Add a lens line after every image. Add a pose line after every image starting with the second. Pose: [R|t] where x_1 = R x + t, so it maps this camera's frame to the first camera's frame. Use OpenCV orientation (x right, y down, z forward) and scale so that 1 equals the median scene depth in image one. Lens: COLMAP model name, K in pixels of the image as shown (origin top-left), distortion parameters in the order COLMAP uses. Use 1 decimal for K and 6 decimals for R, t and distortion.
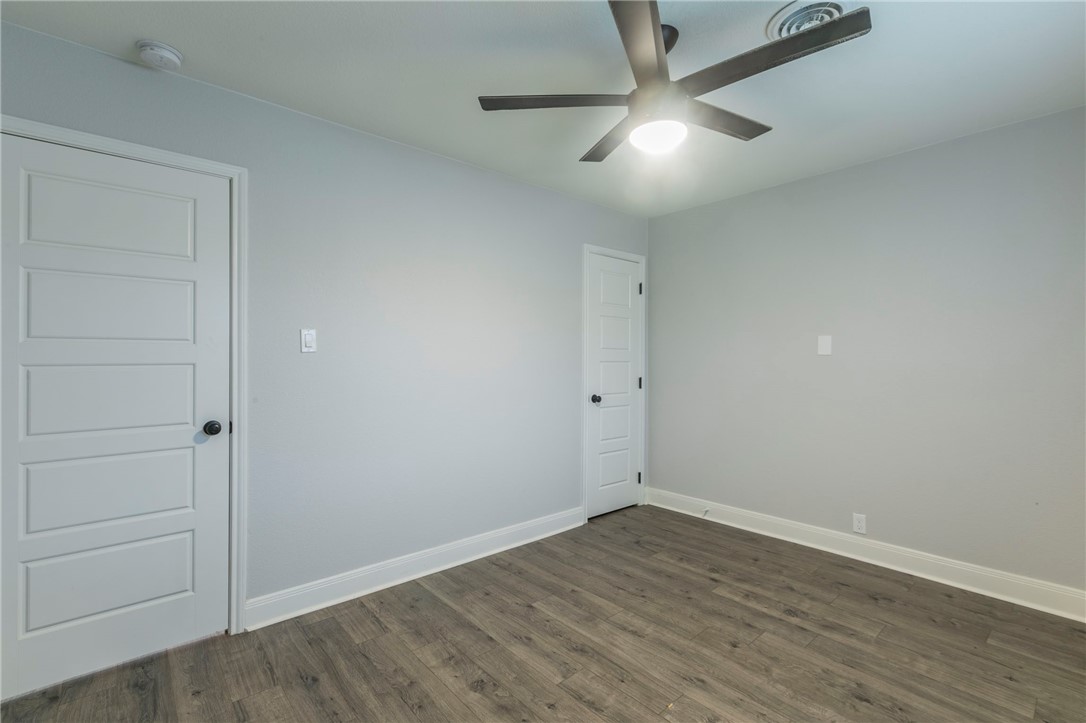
lens RADIAL K [[498.2, 0, 543.5], [0, 498.2, 364.1], [0, 0, 1]] dist [0.001018, -0.000914]
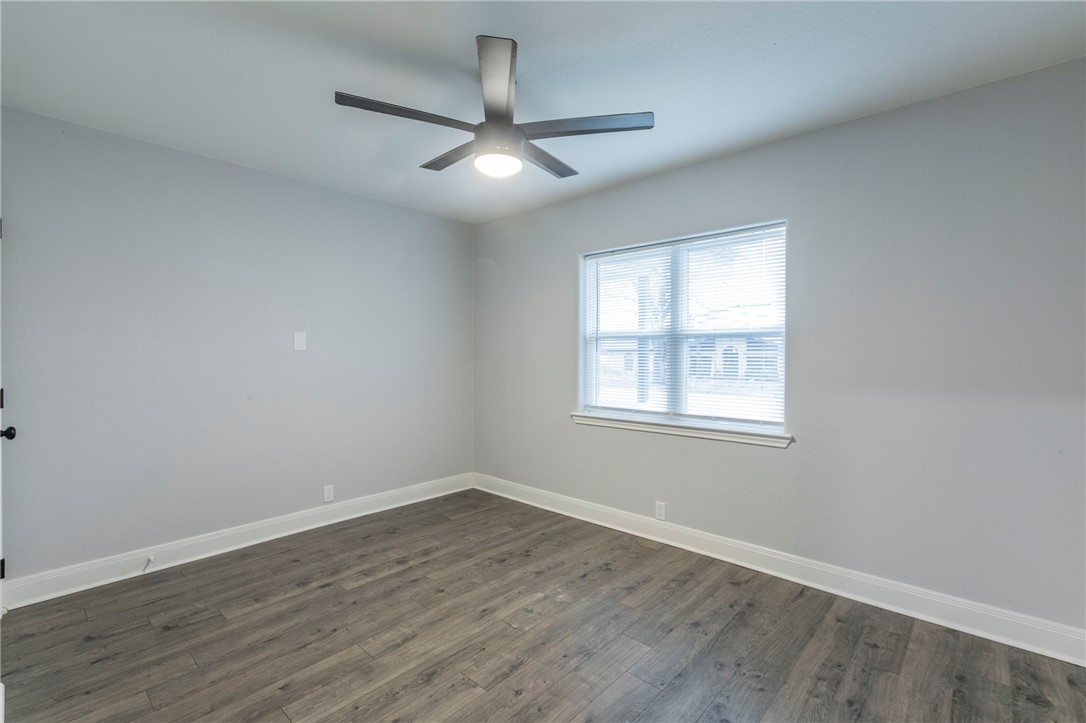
lens RADIAL K [[498.2, 0, 543.5], [0, 498.2, 364.1], [0, 0, 1]] dist [0.001018, -0.000914]
pose [[-0.133196, -0.022634, 0.990831, -0.726551], [0.012393, 0.999623, 0.024501, -0.012464], [-0.991012, 0.015542, -0.132865, 0.783755]]
